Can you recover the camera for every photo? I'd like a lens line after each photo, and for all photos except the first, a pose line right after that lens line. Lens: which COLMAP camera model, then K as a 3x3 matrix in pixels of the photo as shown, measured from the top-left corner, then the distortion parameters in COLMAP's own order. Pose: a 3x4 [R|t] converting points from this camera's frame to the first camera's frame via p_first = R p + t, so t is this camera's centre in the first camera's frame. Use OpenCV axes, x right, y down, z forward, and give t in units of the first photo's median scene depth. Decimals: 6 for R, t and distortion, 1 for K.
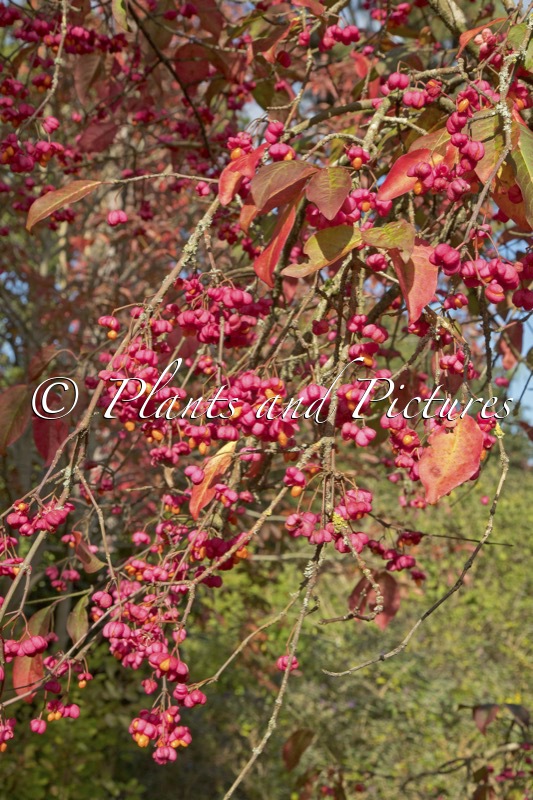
lens RADIAL K [[1300.5, 0, 266.5], [0, 1300.5, 400.0], [0, 0, 1]] dist [0.040096, 0.016615]
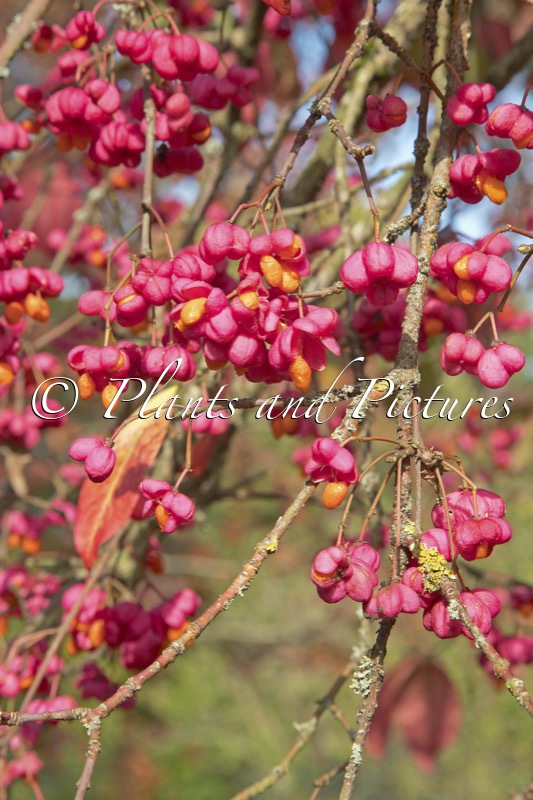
lens RADIAL K [[2374.0, 0, 266.5], [0, 2374.0, 400.0], [0, 0, 1]] dist [-0.047798, 13.489459]
pose [[0.999309, -0.002929, 0.037051, -0.027174], [0.002085, 0.999738, 0.022808, 0.020397], [-0.037108, -0.022715, 0.999053, 0.213180]]
